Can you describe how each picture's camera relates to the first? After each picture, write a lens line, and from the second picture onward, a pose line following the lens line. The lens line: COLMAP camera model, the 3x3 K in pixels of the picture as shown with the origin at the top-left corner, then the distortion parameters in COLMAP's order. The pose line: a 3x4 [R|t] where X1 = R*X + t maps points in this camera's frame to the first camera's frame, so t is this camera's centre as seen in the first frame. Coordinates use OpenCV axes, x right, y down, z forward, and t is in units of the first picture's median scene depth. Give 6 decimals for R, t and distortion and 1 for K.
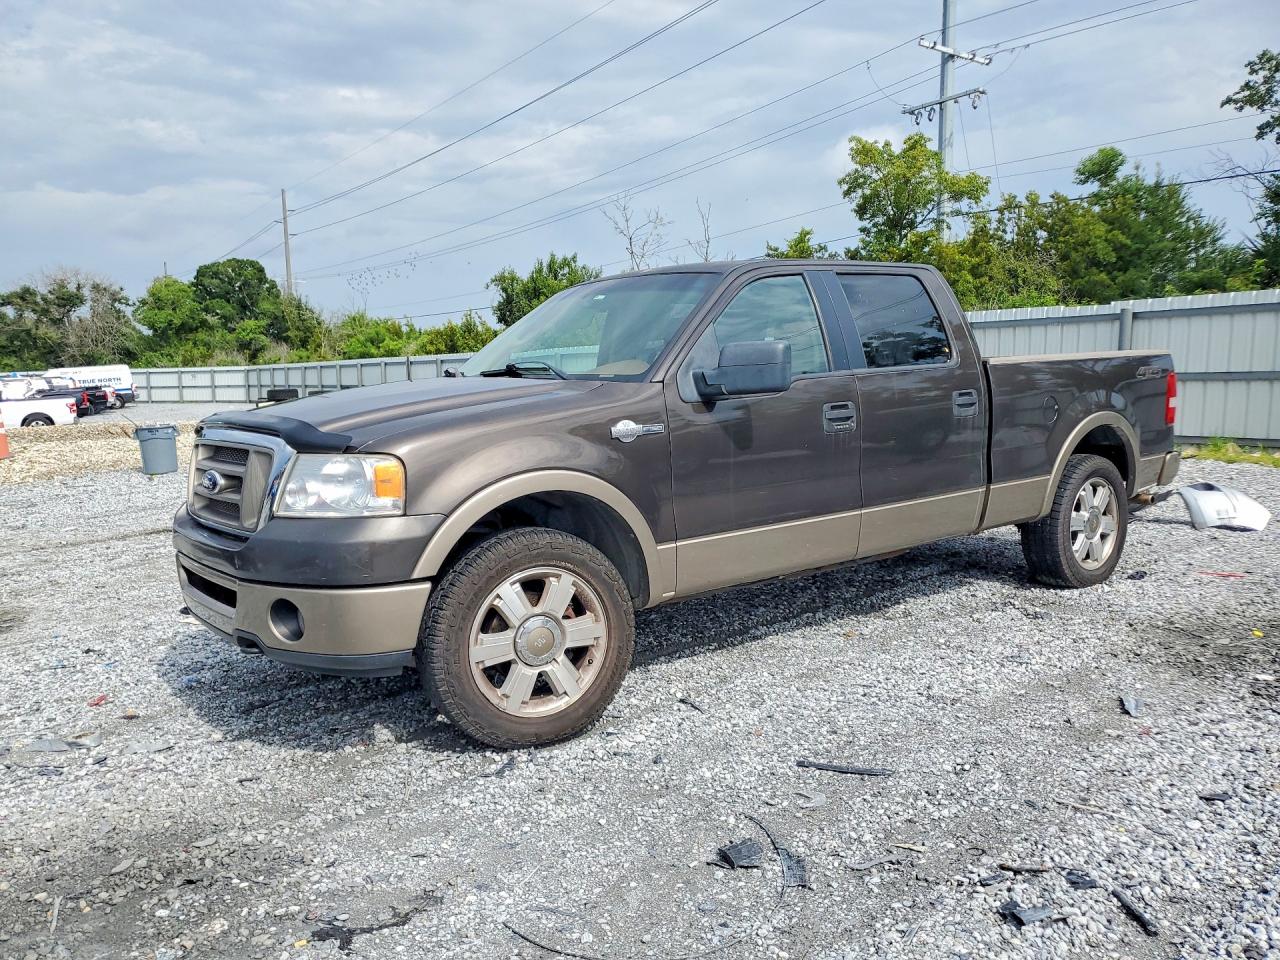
lens RADIAL K [[1035.0, 0, 611.9], [0, 1035.0, 473.4], [0, 0, 1]] dist [0.014892, 0.007287]
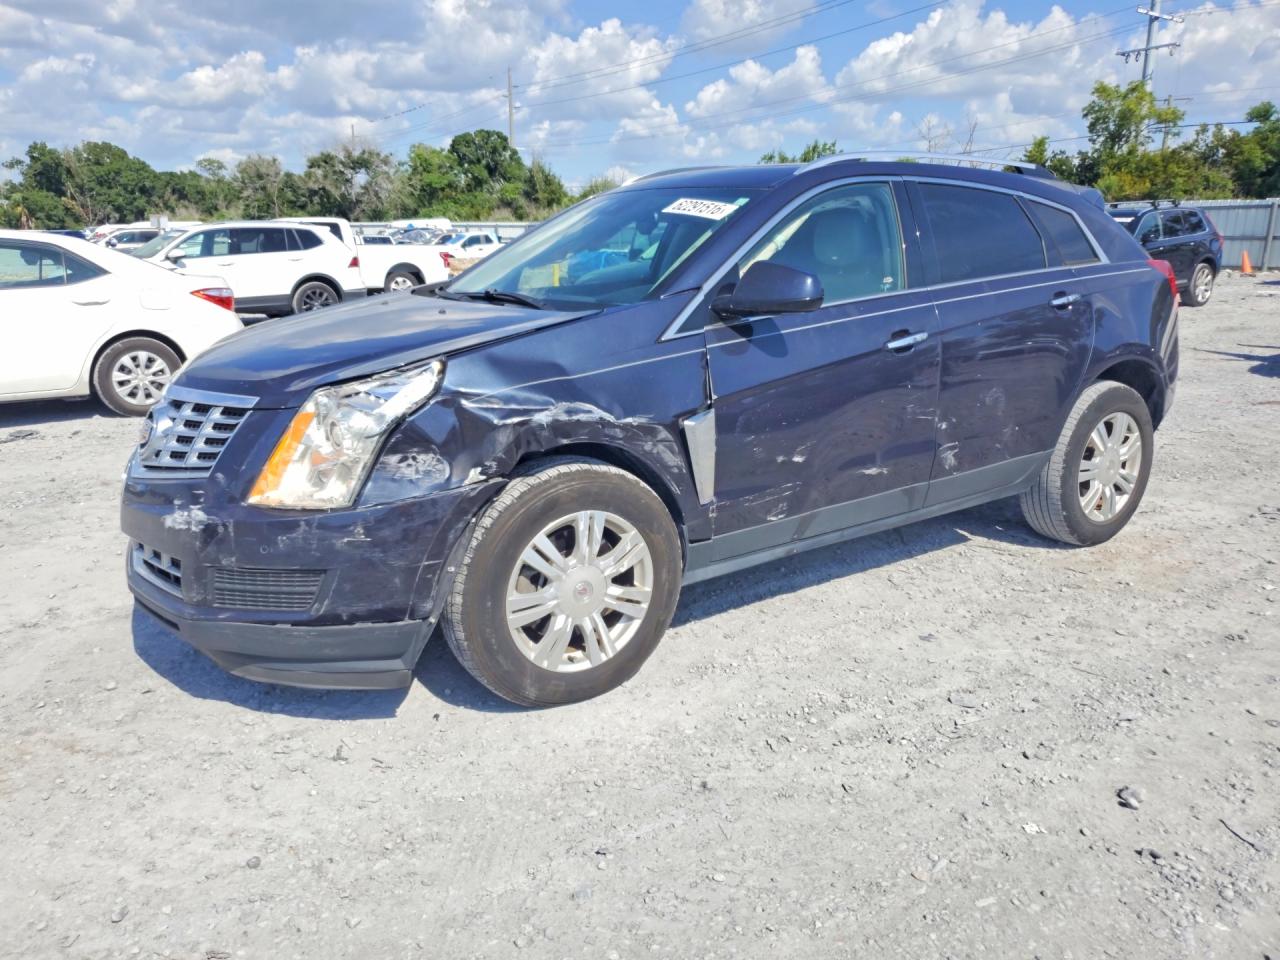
lens RADIAL K [[1035.0, 0, 629.8], [0, 1035.0, 472.4], [0, 0, 1]] dist [0.014892, 0.007287]
pose [[0.998920, 0.029439, -0.035941, -0.377519], [-0.024551, 0.991264, 0.129587, 0.071937], [0.039442, -0.128565, 0.990916, -0.631398]]
